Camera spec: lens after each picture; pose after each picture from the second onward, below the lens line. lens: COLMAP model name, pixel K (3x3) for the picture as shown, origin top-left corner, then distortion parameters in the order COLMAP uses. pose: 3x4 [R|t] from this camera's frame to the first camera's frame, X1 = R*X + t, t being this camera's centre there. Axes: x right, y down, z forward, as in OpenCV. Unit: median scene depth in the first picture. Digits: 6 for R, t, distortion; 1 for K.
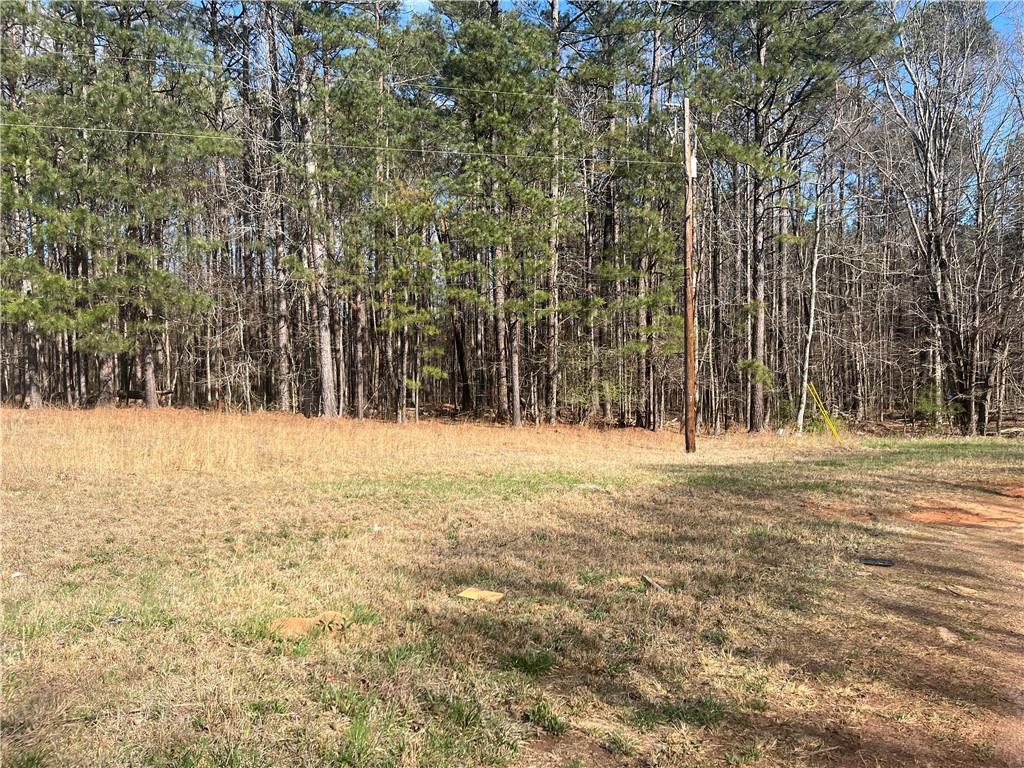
lens RADIAL K [[757.6, 0, 509.7], [0, 757.6, 390.2], [0, 0, 1]] dist [0.031720, -0.071692]
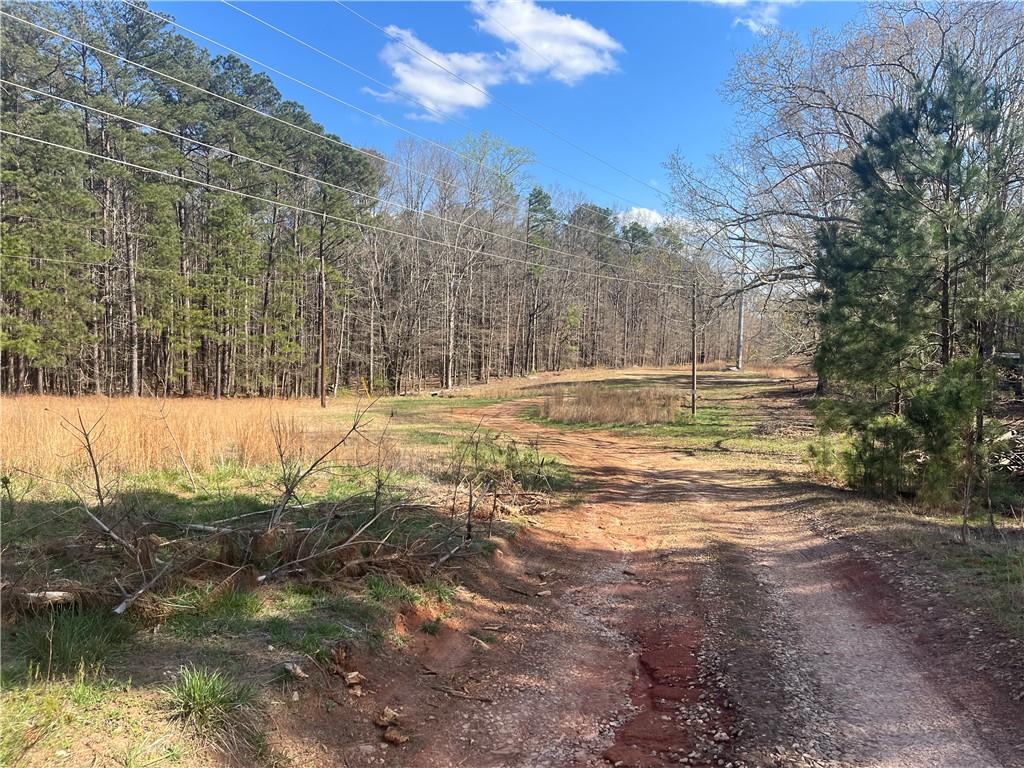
lens RADIAL K [[757.6, 0, 512.0], [0, 757.6, 382.1], [0, 0, 1]] dist [0.031720, -0.071692]
pose [[0.670363, -0.019679, 0.741772, -1.731633], [-0.012169, 0.999222, 0.037506, -0.146685], [-0.741933, -0.034170, 0.669602, -1.549421]]
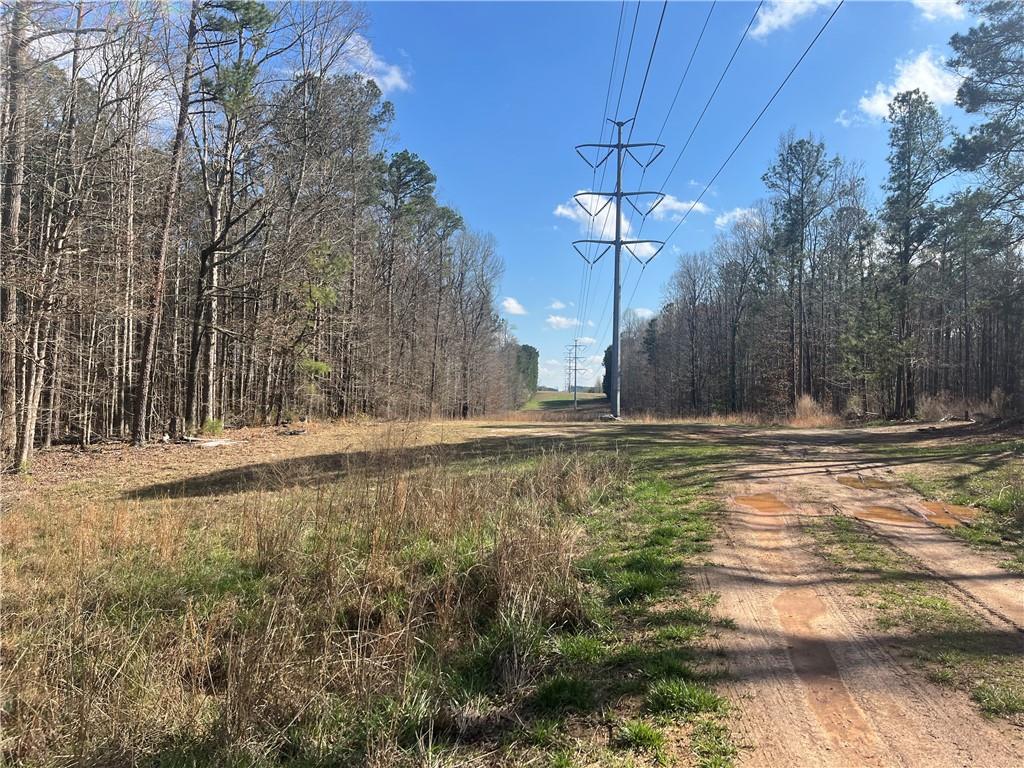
lens RADIAL K [[757.6, 0, 508.0], [0, 757.6, 391.3], [0, 0, 1]] dist [0.031720, -0.071692]
pose [[0.296886, 0.038936, 0.954119, 1.284725], [0.004729, 0.999096, -0.042243, -0.001781], [-0.954901, 0.017053, 0.296433, 1.121768]]
